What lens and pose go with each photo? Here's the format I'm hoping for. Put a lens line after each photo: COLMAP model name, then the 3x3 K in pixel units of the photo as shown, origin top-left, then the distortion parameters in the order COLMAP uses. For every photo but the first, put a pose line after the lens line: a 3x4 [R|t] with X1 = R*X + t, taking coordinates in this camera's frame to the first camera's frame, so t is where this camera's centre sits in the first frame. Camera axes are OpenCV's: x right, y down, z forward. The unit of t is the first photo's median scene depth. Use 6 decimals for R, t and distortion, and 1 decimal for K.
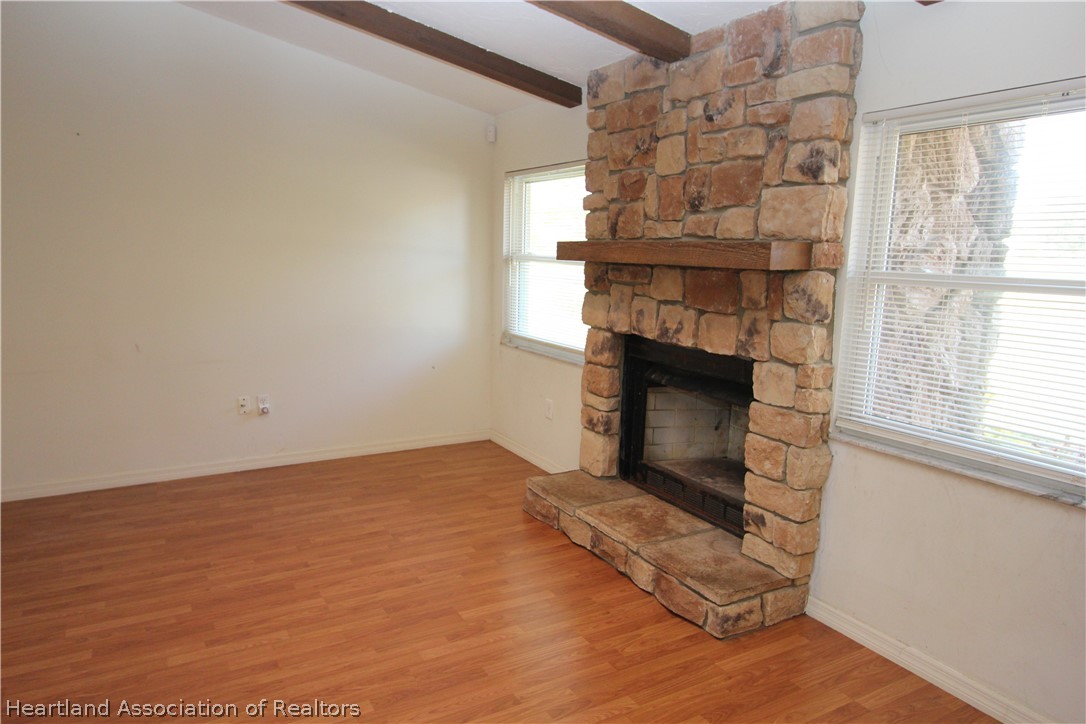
lens RADIAL K [[715.1, 0, 530.7], [0, 715.1, 369.3], [0, 0, 1]] dist [-0.018193, 0.023380]
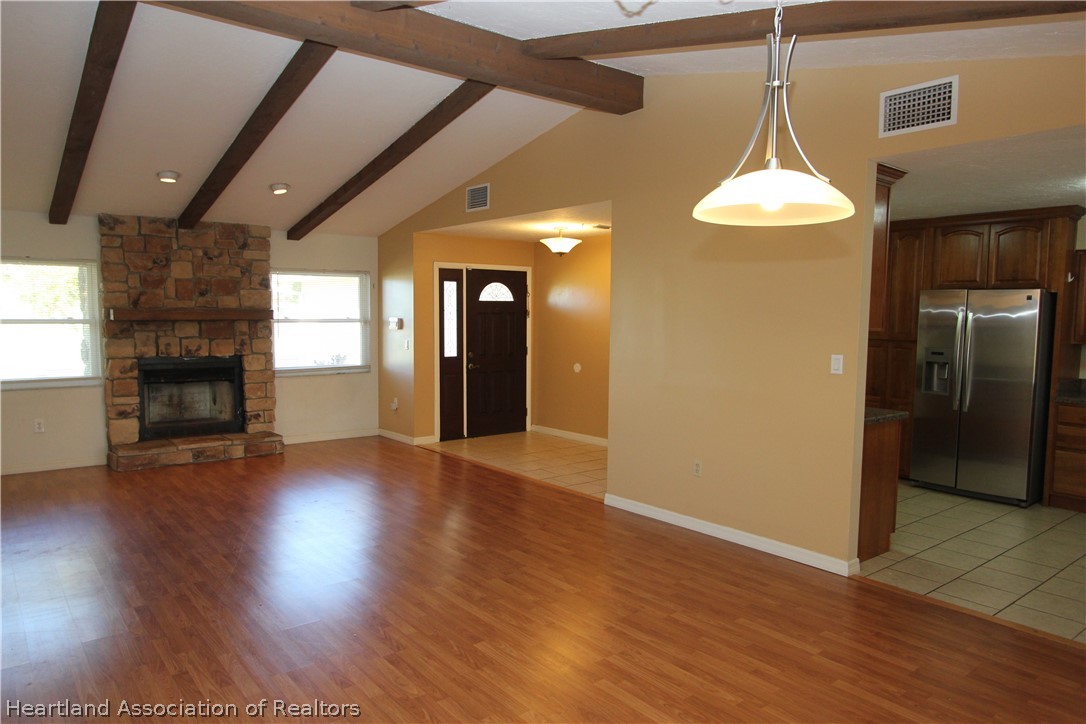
lens RADIAL K [[715.1, 0, 534.1], [0, 715.1, 370.3], [0, 0, 1]] dist [-0.018193, 0.023380]
pose [[-0.158088, -0.098036, 0.982546, -2.132481], [0.160983, 0.979187, 0.123602, -0.097957], [-0.974214, 0.177713, -0.139015, 0.317732]]
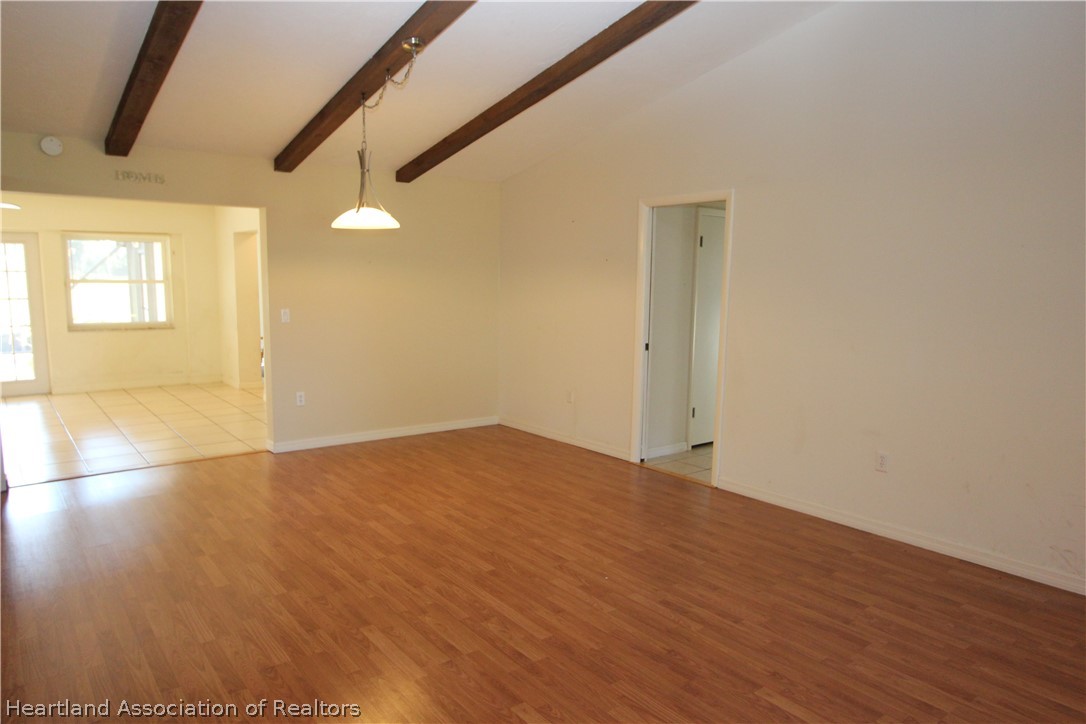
lens RADIAL K [[715.1, 0, 535.2], [0, 715.1, 367.8], [0, 0, 1]] dist [-0.018193, 0.023380]
pose [[0.145600, 0.115436, -0.982586, -0.130642], [-0.183384, 0.979108, 0.087853, -0.033925], [0.972199, 0.167399, 0.163727, 0.156075]]
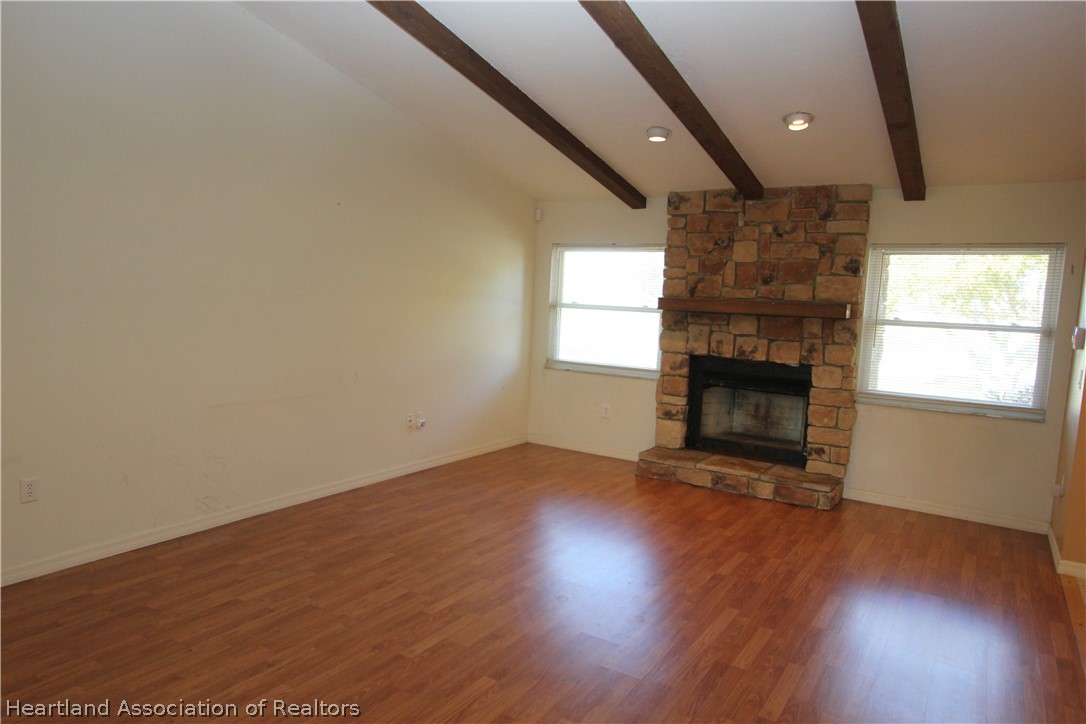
lens RADIAL K [[715.1, 0, 530.1], [0, 715.1, 367.0], [0, 0, 1]] dist [-0.018193, 0.023380]
pose [[0.885141, -0.025665, 0.464614, -1.094247], [0.052342, 0.997632, -0.044608, 0.032554], [-0.462369, 0.063804, 0.884389, -0.283679]]
